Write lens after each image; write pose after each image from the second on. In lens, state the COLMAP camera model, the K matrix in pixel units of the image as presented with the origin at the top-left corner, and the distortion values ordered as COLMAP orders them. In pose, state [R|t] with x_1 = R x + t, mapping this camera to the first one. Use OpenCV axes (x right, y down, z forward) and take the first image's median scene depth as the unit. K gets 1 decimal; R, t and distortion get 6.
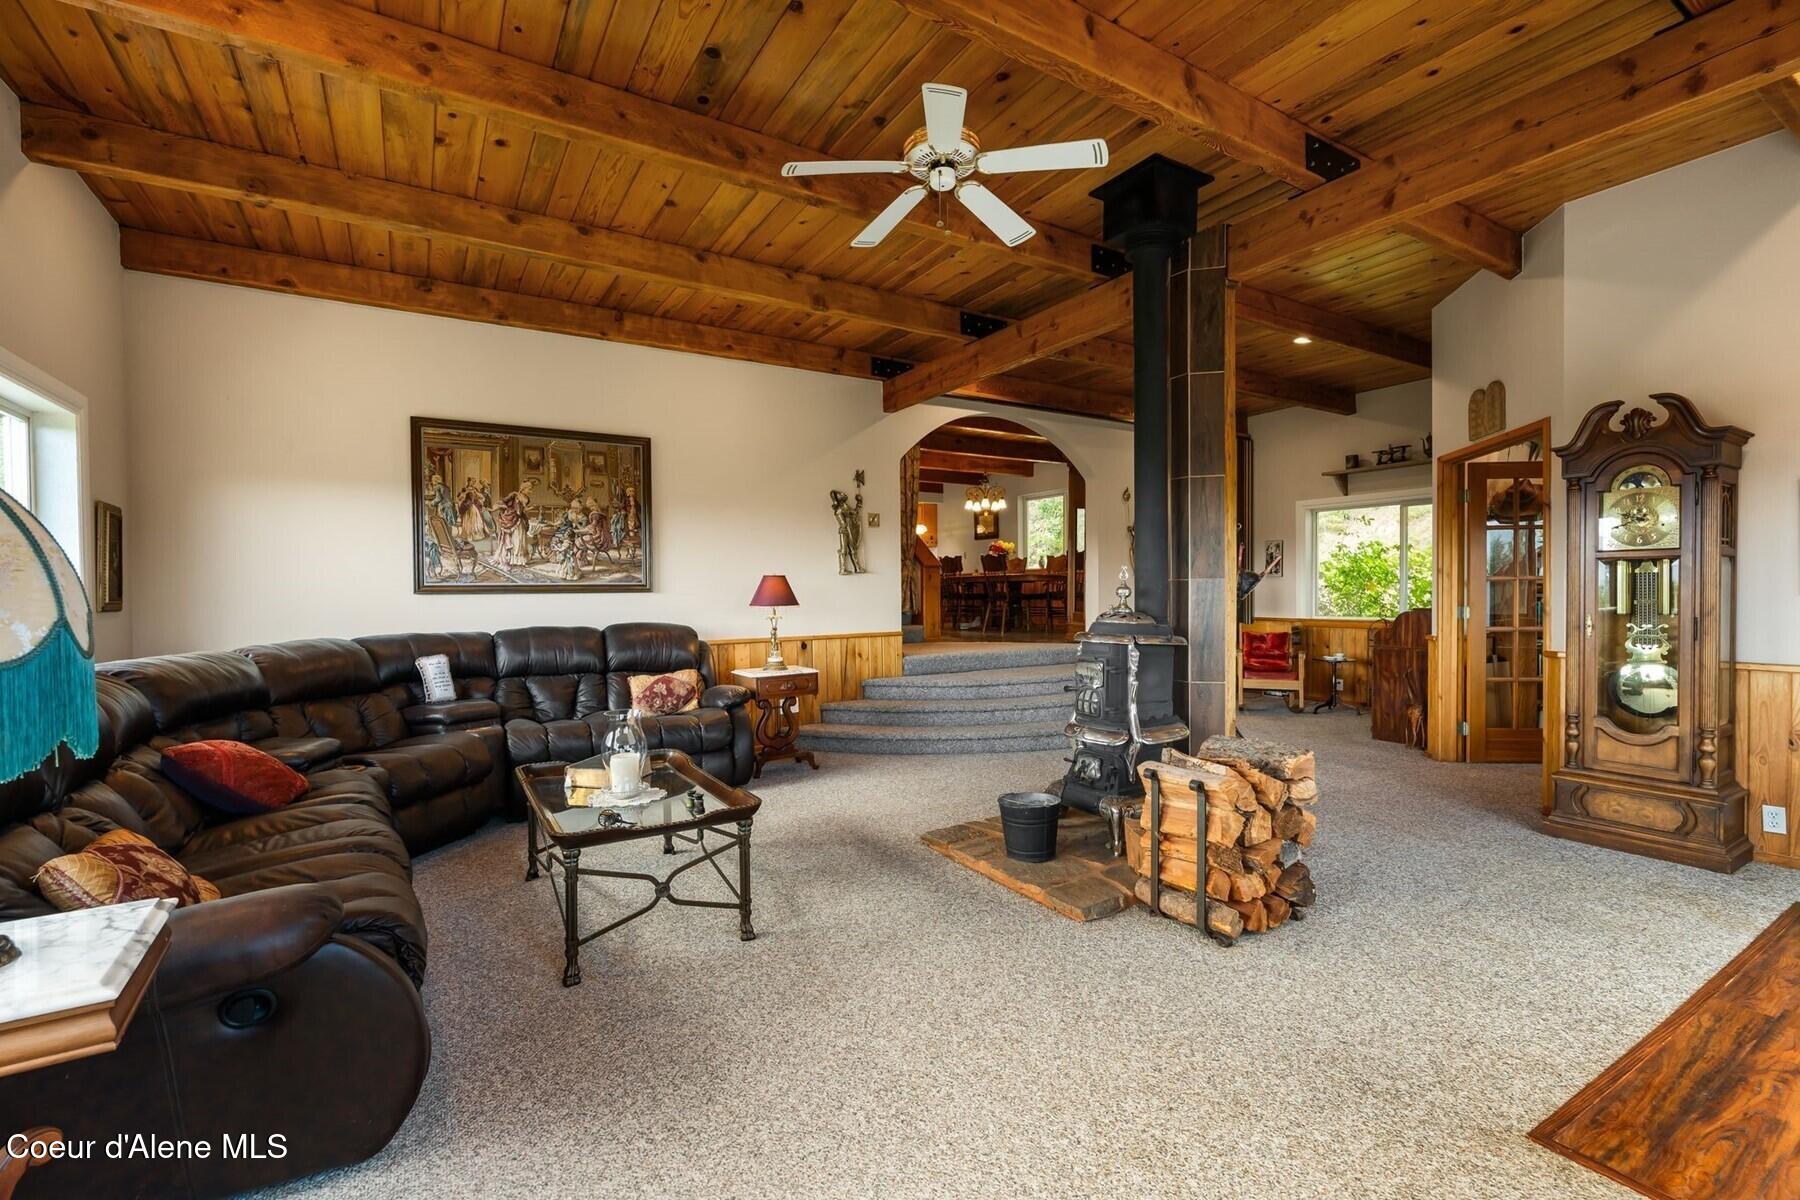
lens RADIAL K [[781.1, 0, 889.2], [0, 781.1, 597.8], [0, 0, 1]] dist [-0.003374, -0.000120]
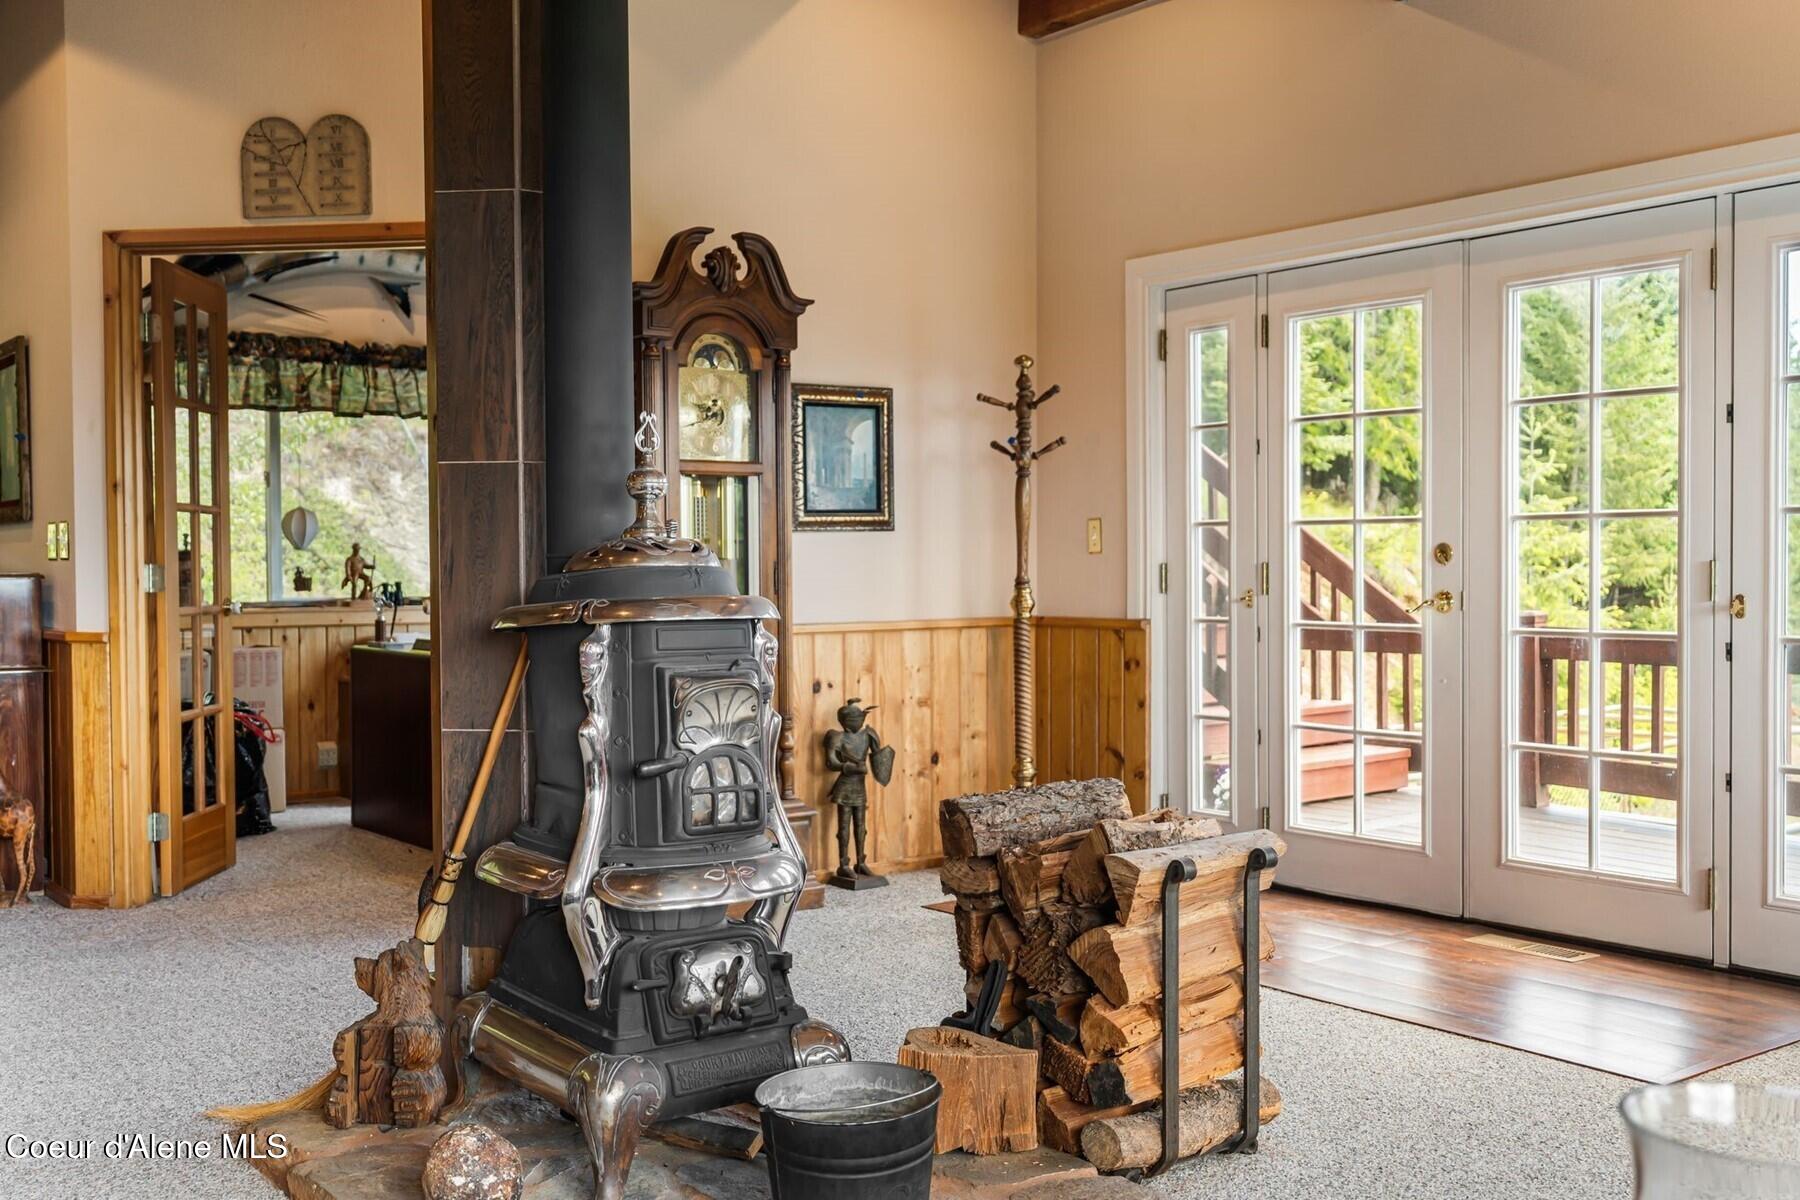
lens RADIAL K [[1757.4, 0, 890.5], [0, 1757.4, 608.8], [0, 0, 1]] dist [0.007834, 0.000000]
pose [[-0.103964, -0.016545, 0.994443, -0.526948], [0.017412, 0.999678, 0.018452, 0.037626], [-0.994429, 0.019234, -0.103642, 0.987378]]
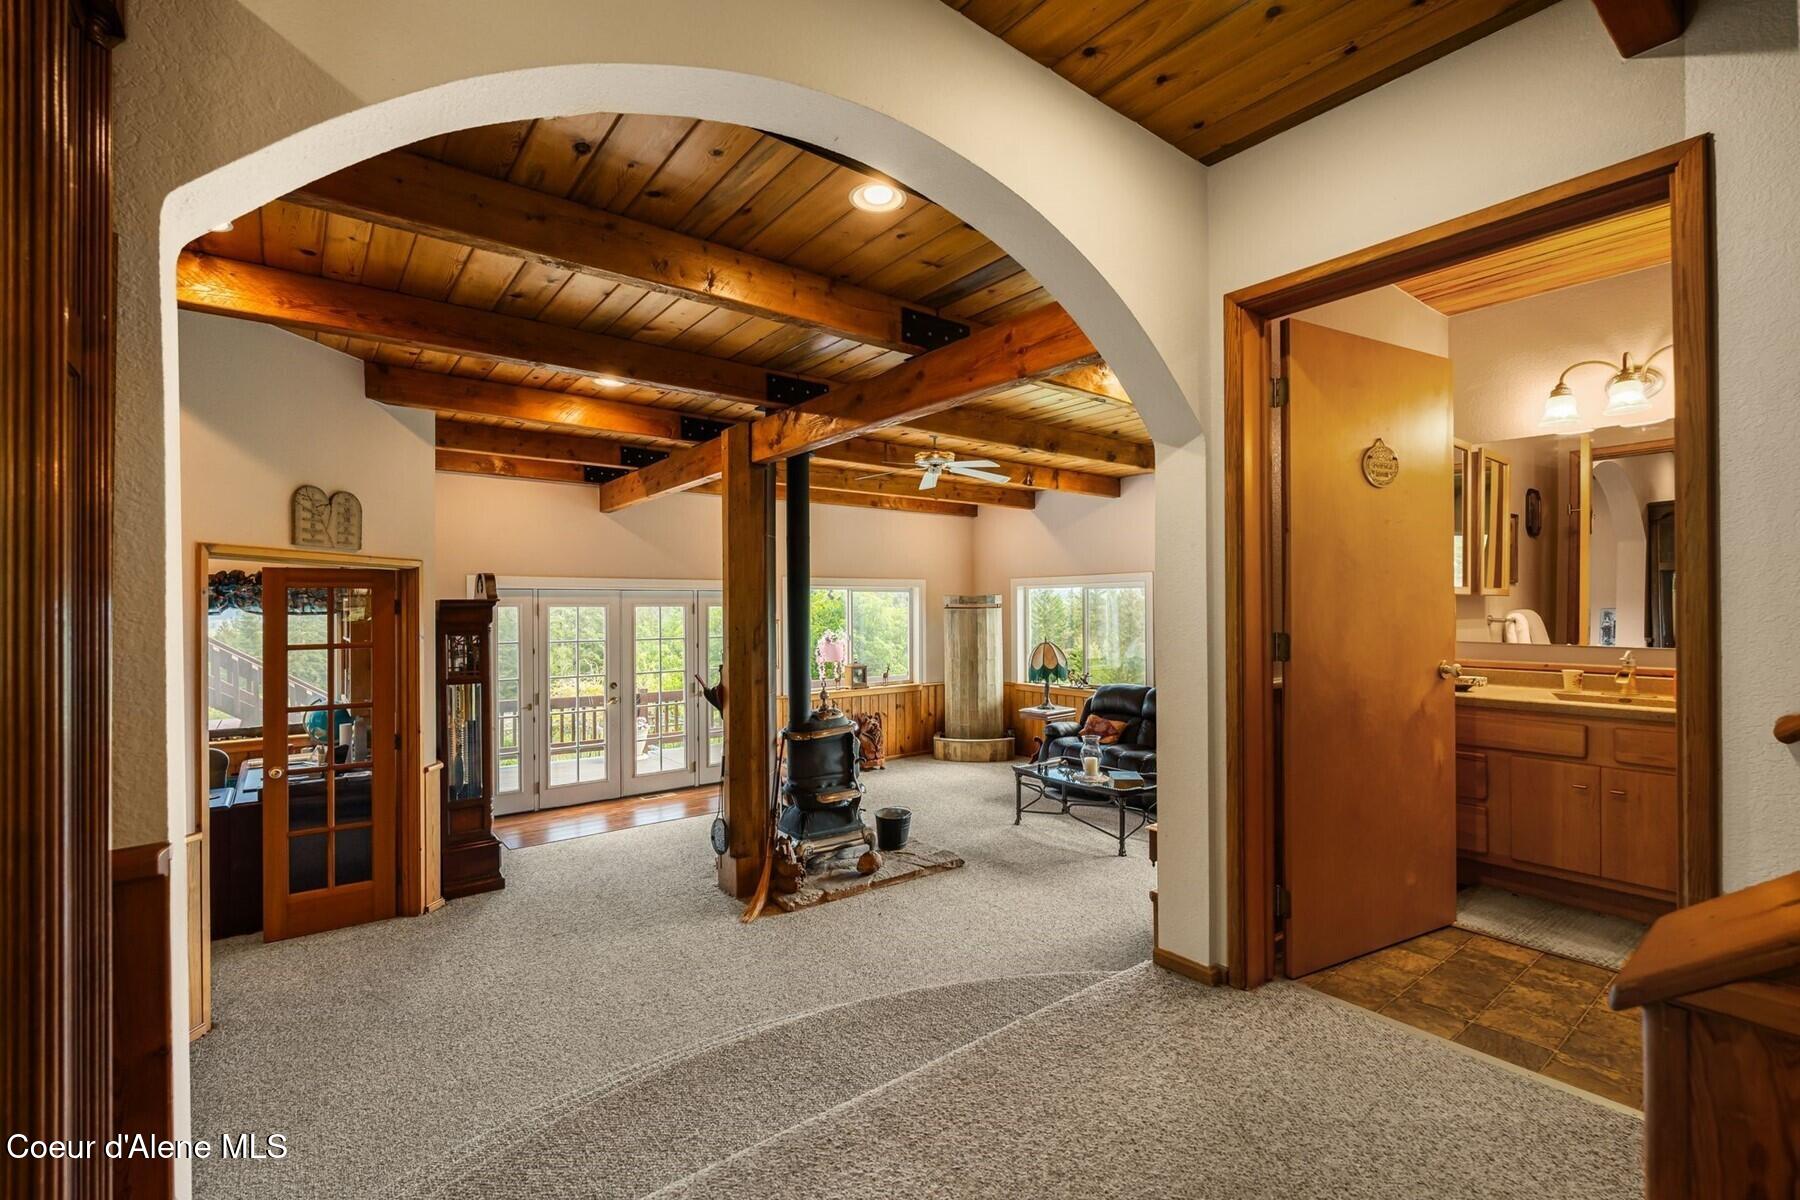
lens RADIAL K [[781.1, 0, 901.0], [0, 781.1, 605.1], [0, 0, 1]] dist [-0.003374, -0.000120]
pose [[-0.993652, 0.012802, -0.111766, 0.310983], [0.011865, 0.999889, 0.009042, -0.189900], [0.111869, 0.007659, -0.993693, 2.484836]]
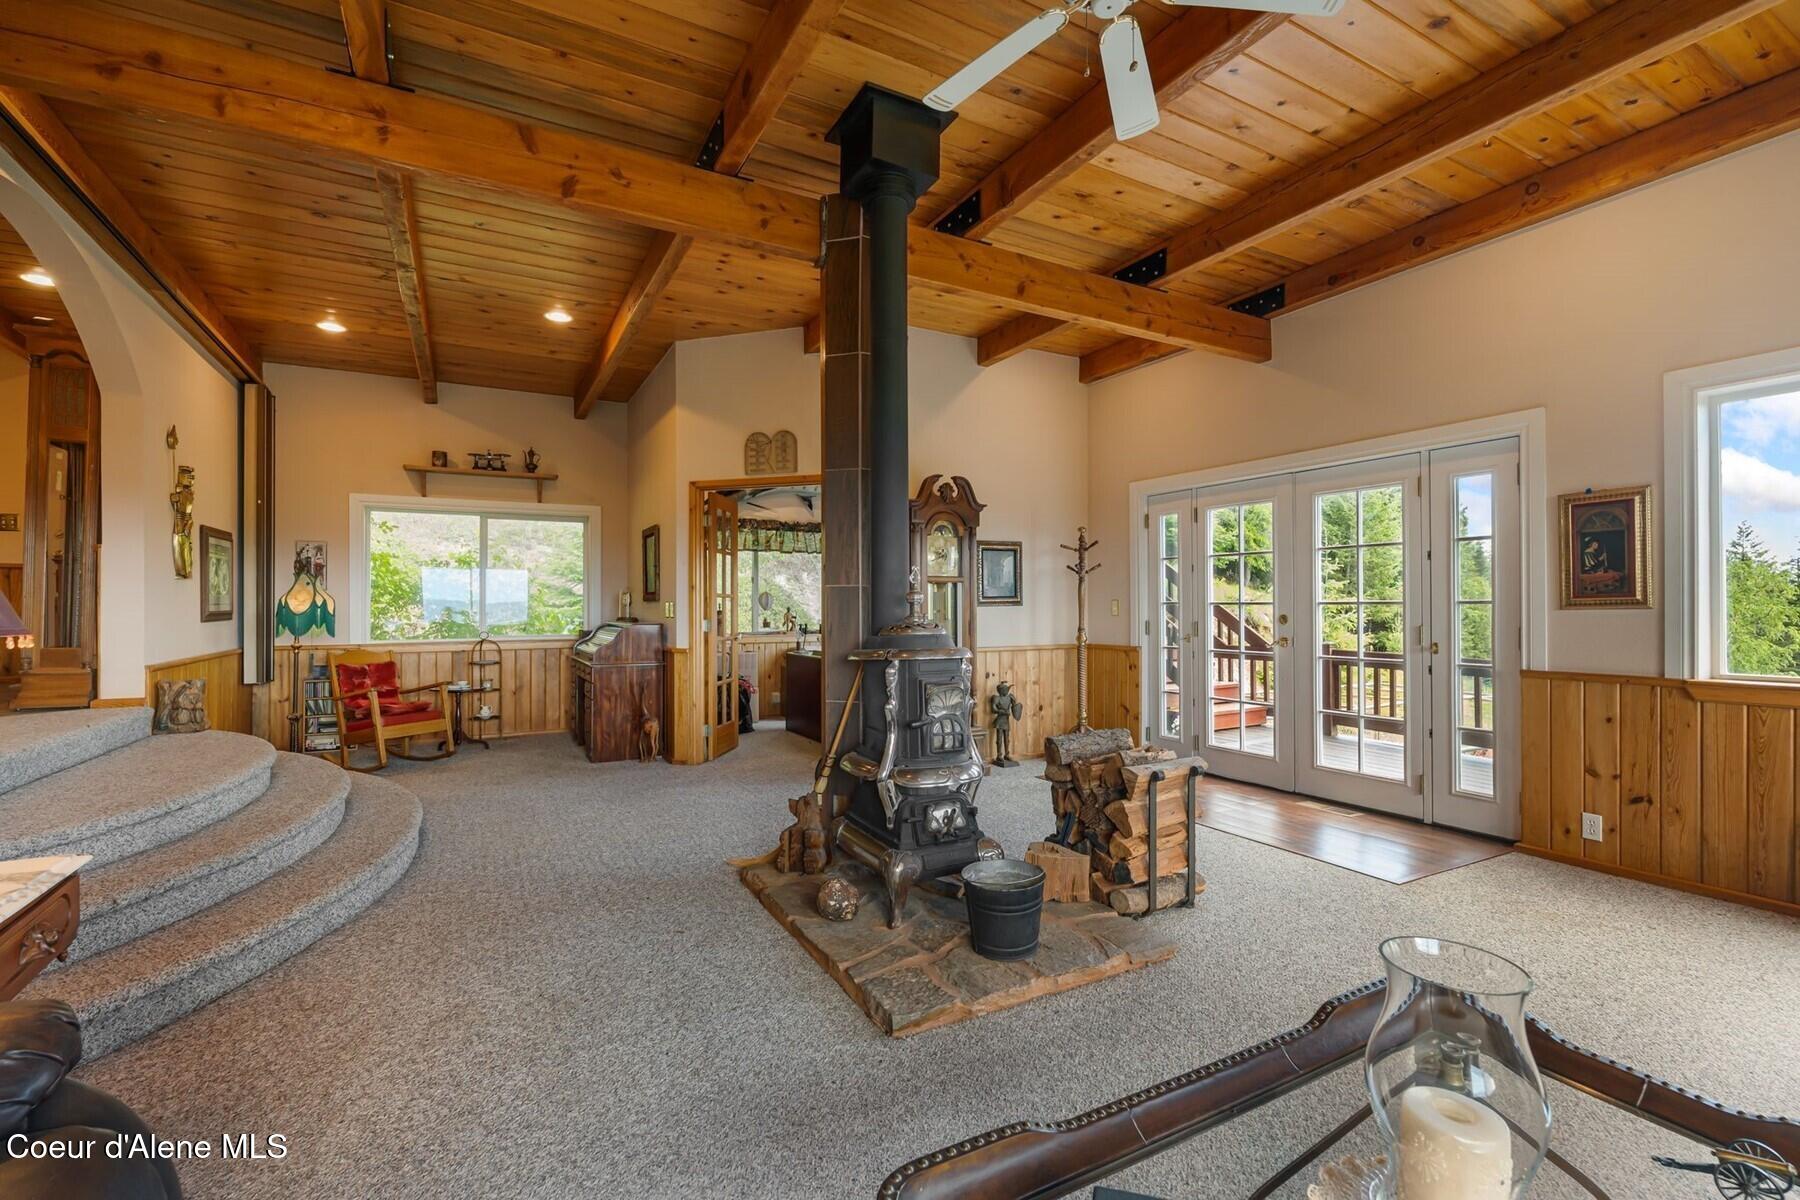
lens RADIAL K [[781.1, 0, 899.7], [0, 781.1, 603.9], [0, 0, 1]] dist [-0.003374, -0.000120]
pose [[0.047877, 0.013828, 0.998758, -0.532167], [0.013049, 0.999810, -0.014468, 0.011535], [-0.998768, 0.013725, 0.047688, 0.990569]]
